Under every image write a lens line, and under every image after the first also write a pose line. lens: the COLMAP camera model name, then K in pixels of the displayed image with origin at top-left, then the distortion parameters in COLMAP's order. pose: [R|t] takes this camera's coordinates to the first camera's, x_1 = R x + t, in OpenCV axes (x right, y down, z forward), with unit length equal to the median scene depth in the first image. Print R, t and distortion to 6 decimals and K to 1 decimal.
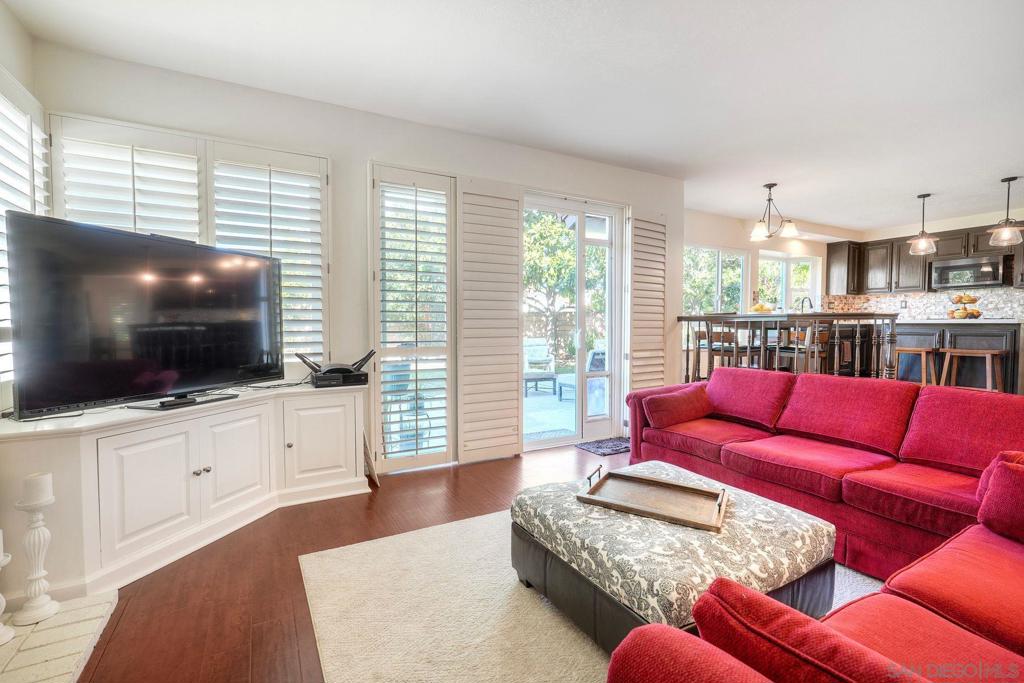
lens RADIAL K [[468.6, 0, 508.8], [0, 468.6, 342.1], [0, 0, 1]] dist [-0.005835, -0.001022]
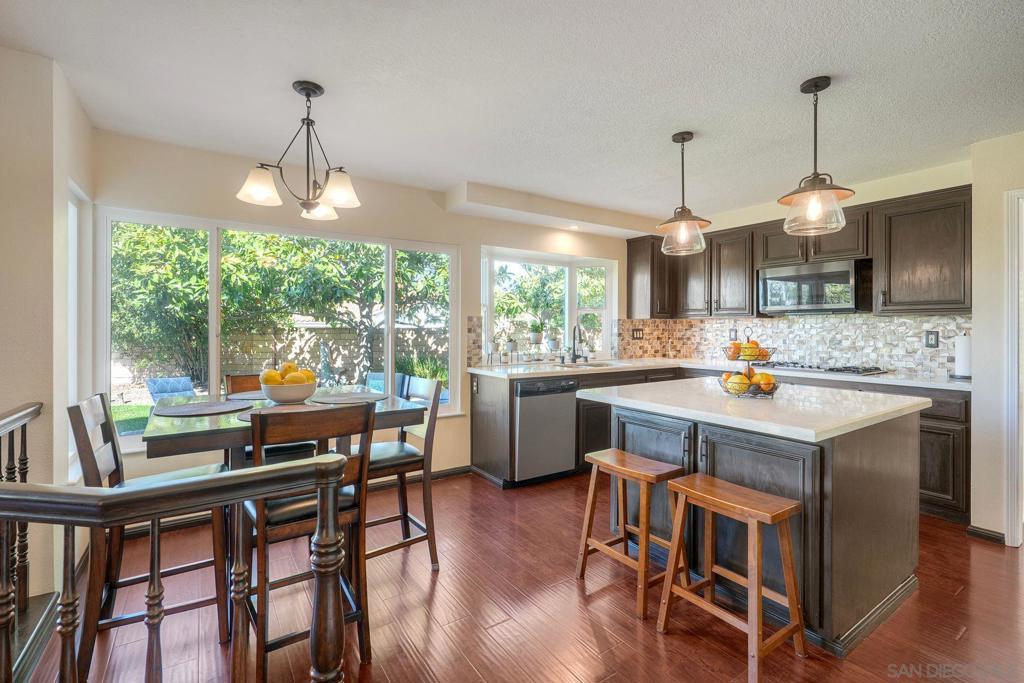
lens RADIAL K [[468.6, 0, 518.7], [0, 468.6, 333.2], [0, 0, 1]] dist [-0.005835, -0.001022]
pose [[0.994826, 0.000192, 0.101595, 0.507966], [0.001640, 0.999838, -0.017950, -0.074591], [-0.101582, 0.018023, 0.994664, 0.403796]]
